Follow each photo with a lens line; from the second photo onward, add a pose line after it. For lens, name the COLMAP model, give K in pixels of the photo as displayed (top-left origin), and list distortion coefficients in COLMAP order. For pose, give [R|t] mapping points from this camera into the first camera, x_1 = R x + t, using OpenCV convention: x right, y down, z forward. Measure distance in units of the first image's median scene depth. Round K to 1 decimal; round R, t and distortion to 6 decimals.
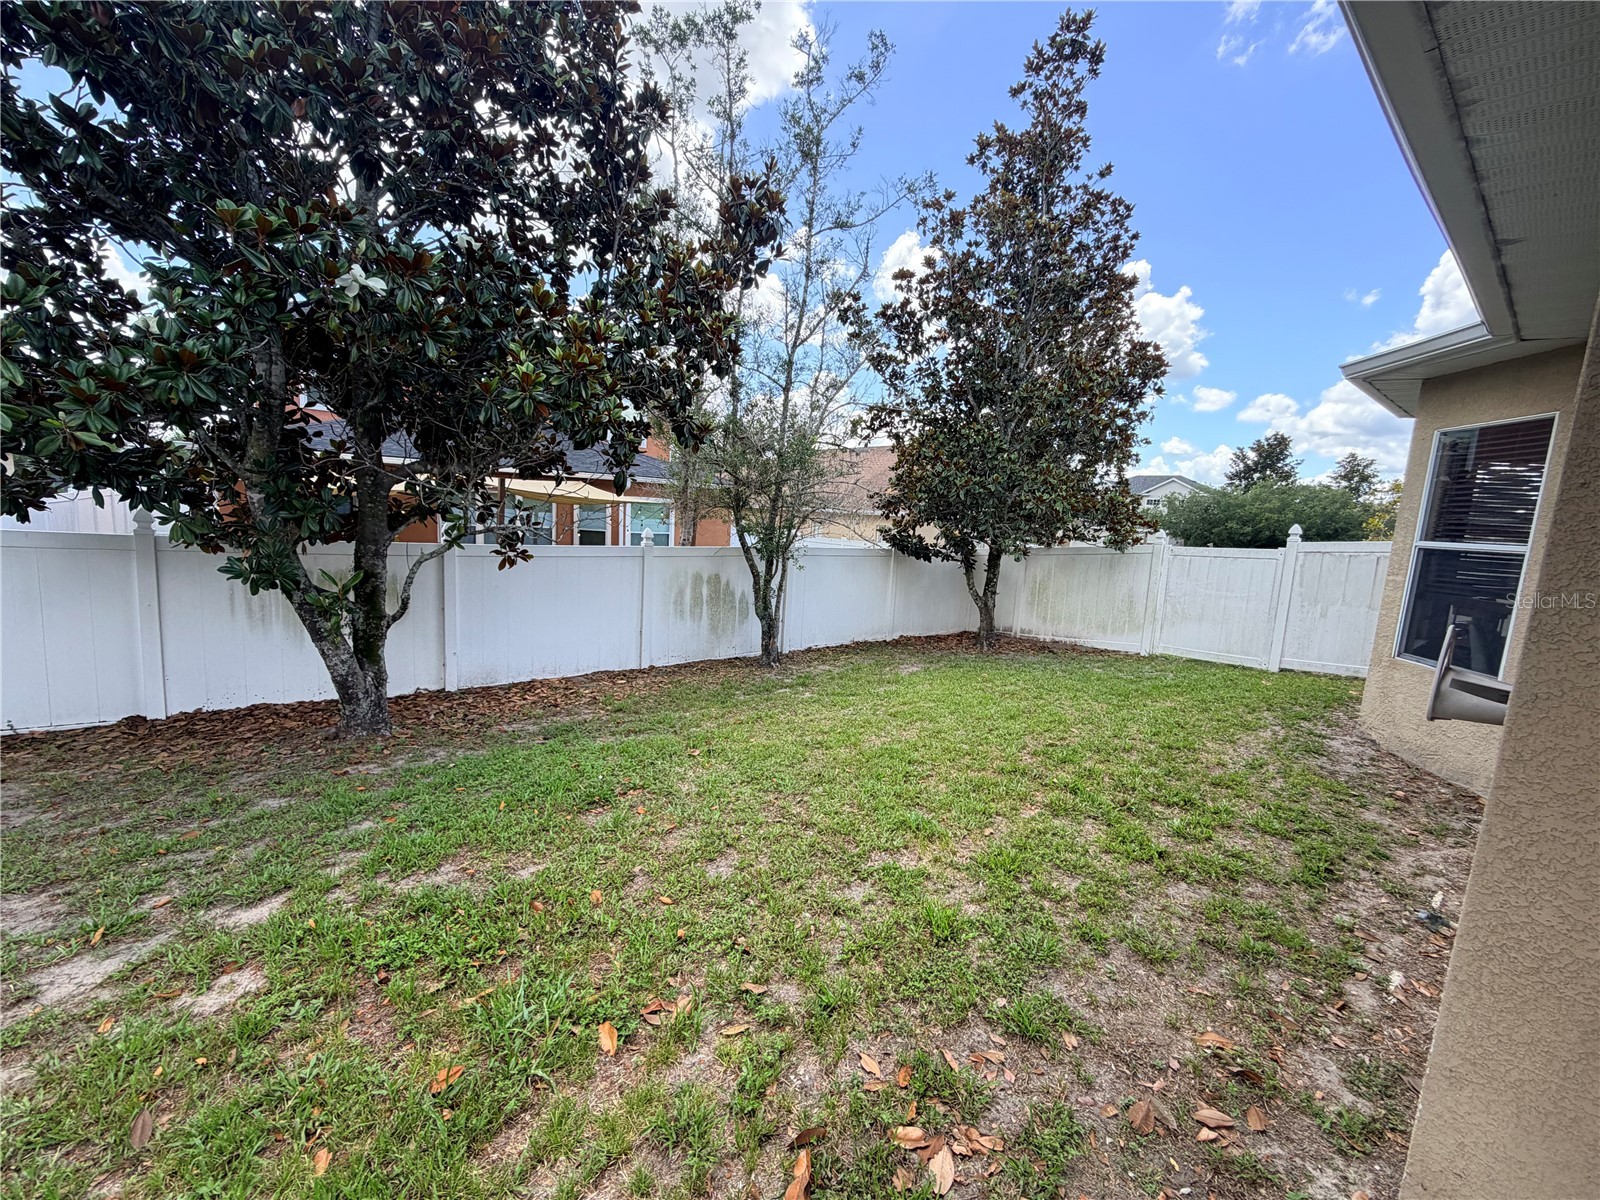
lens RADIAL K [[640.9, 0, 797.2], [0, 640.9, 602.9], [0, 0, 1]] dist [-0.002244, 0.001057]
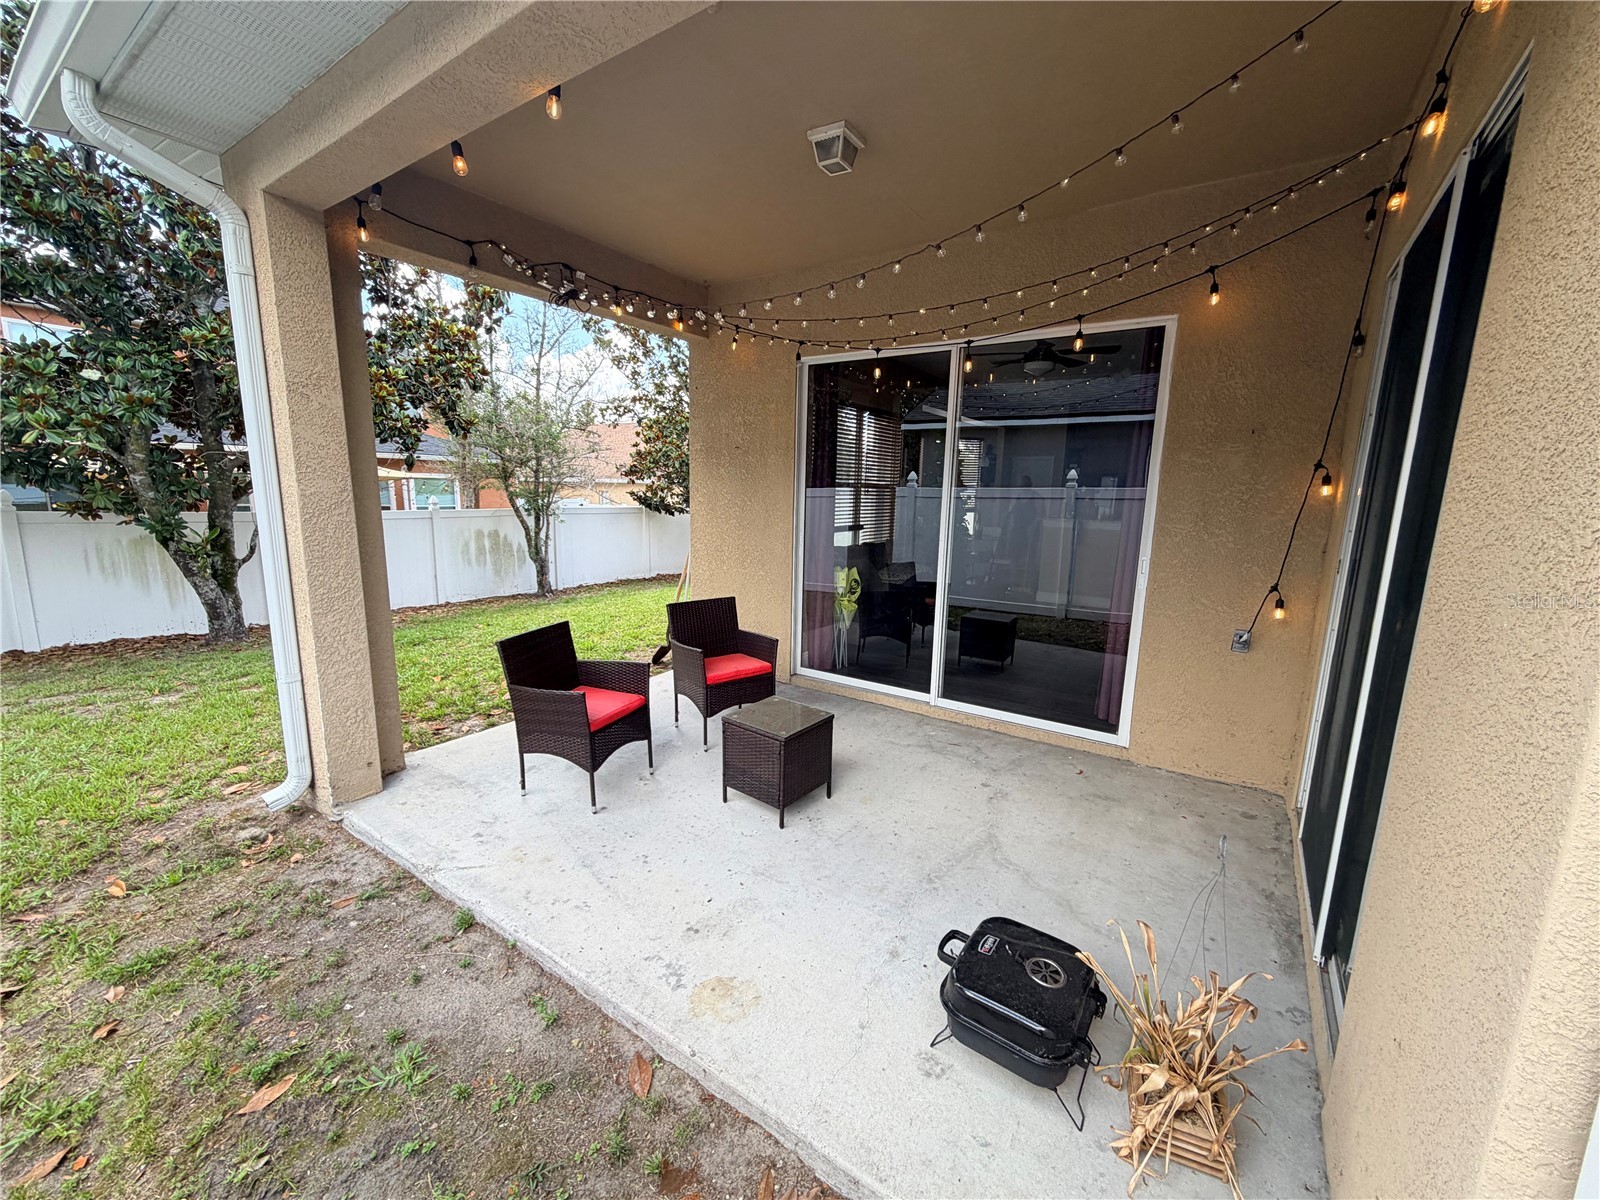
lens RADIAL K [[640.9, 0, 797.2], [0, 640.9, 602.9], [0, 0, 1]] dist [-0.002244, 0.001057]
pose [[0.958860, -0.084816, 0.270914, 0.104135], [0.072897, 0.995888, 0.053779, 0.082488], [-0.274362, -0.031817, 0.961100, -0.457933]]
